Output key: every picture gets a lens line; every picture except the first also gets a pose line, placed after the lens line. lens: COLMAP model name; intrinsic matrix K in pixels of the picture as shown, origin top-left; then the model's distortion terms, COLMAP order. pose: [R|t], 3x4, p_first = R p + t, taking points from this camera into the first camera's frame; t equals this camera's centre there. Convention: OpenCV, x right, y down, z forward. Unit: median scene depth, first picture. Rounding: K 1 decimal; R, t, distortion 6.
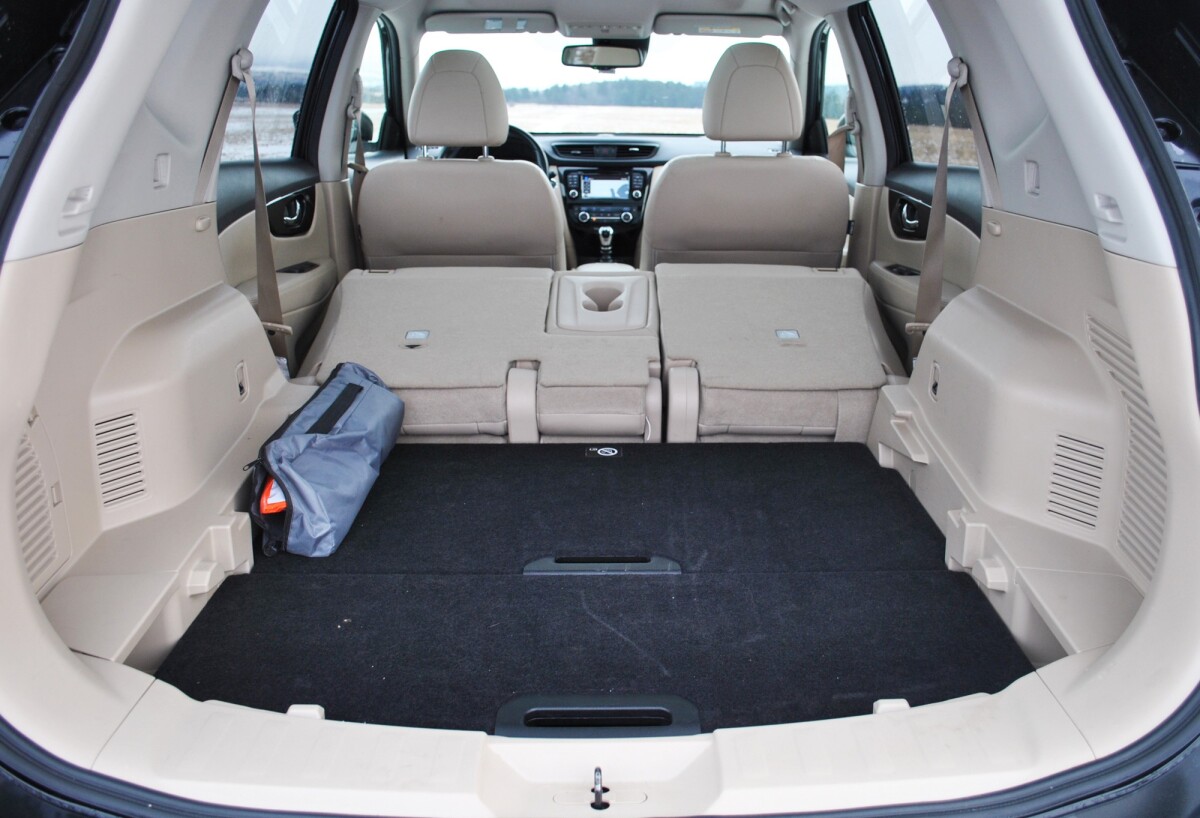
lens RADIAL K [[934.7, 0, 621.3], [0, 934.7, 406.7], [0, 0, 1]] dist [-0.079641, 0.005893]
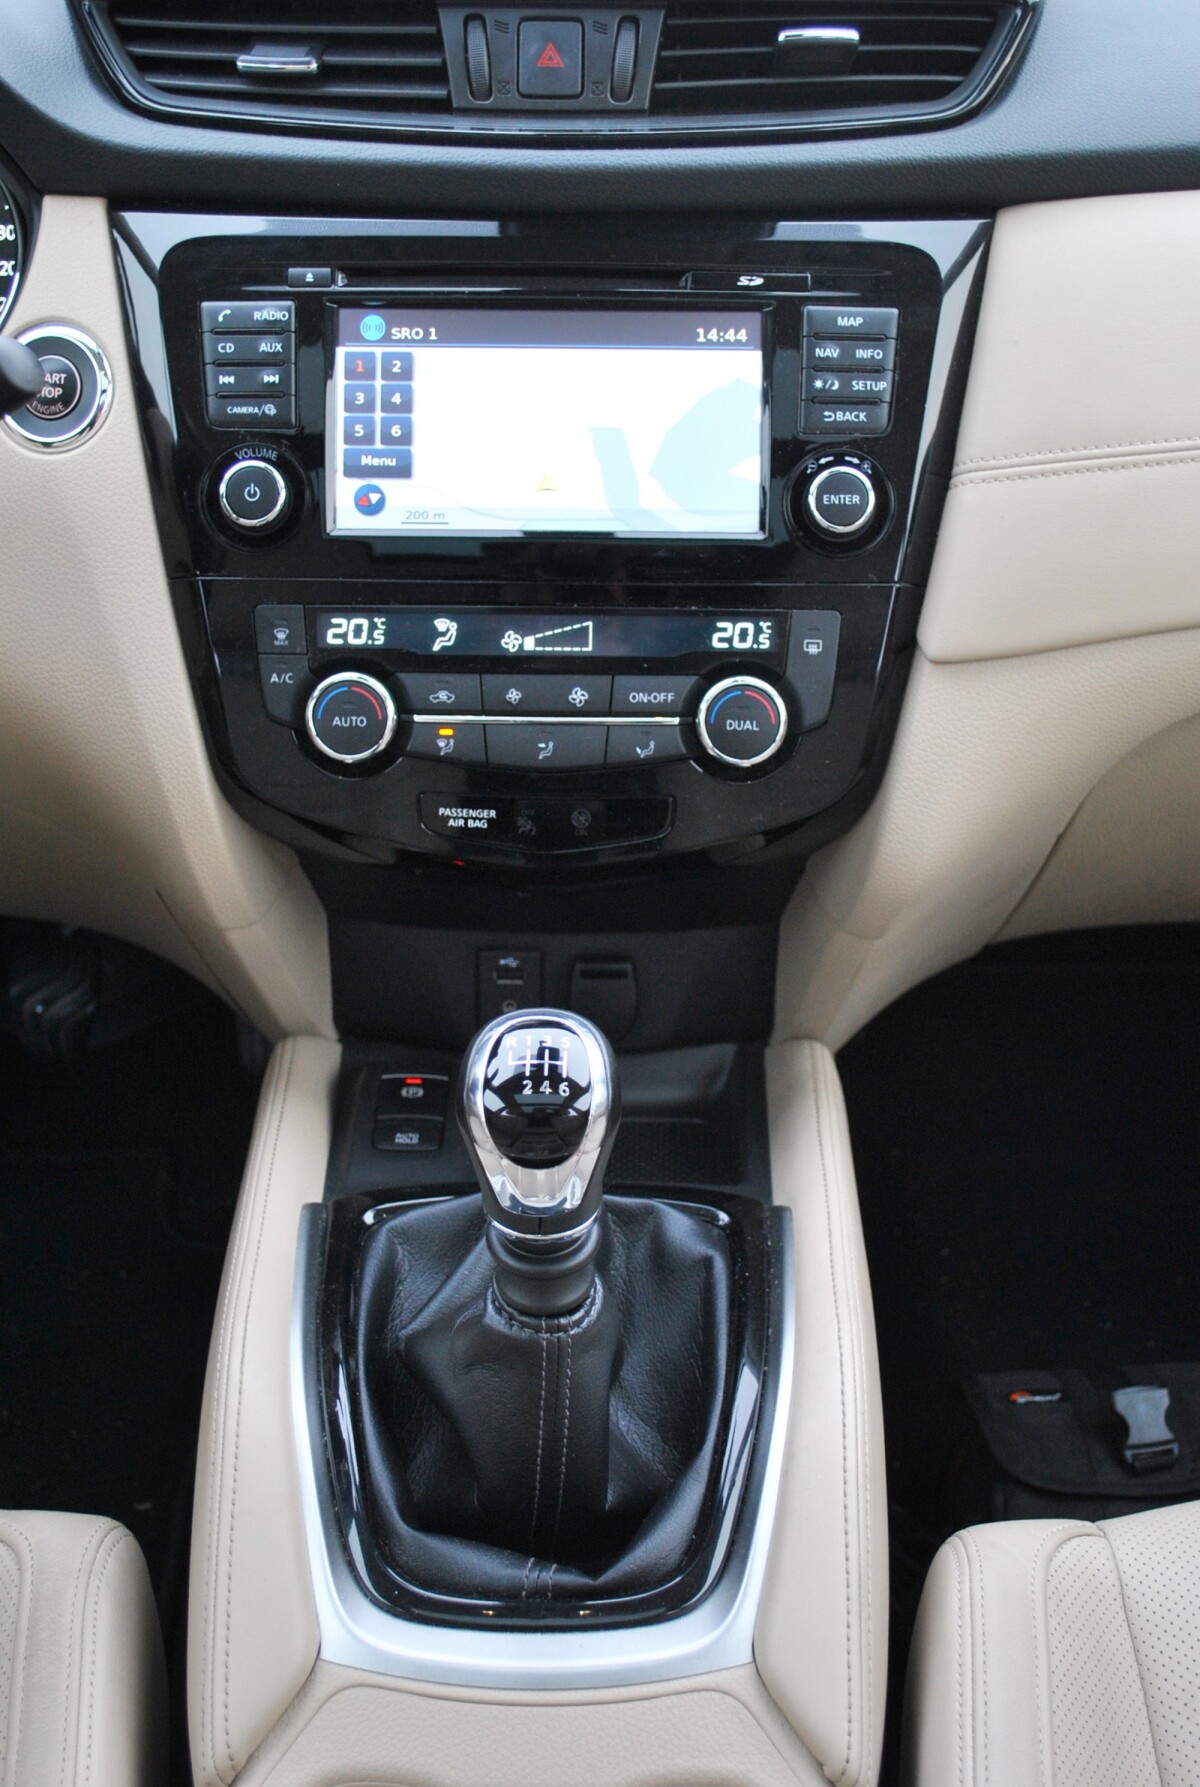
lens RADIAL K [[2212.3, 0, 588.7], [0, 2212.3, 891.3], [0, 0, 1]] dist [-0.055412, 0.000131]
pose [[0.999686, 0.012147, -0.021936, -0.006250], [-0.006581, 0.971257, 0.237944, -0.244582], [0.024196, -0.237725, 0.971031, 0.740852]]
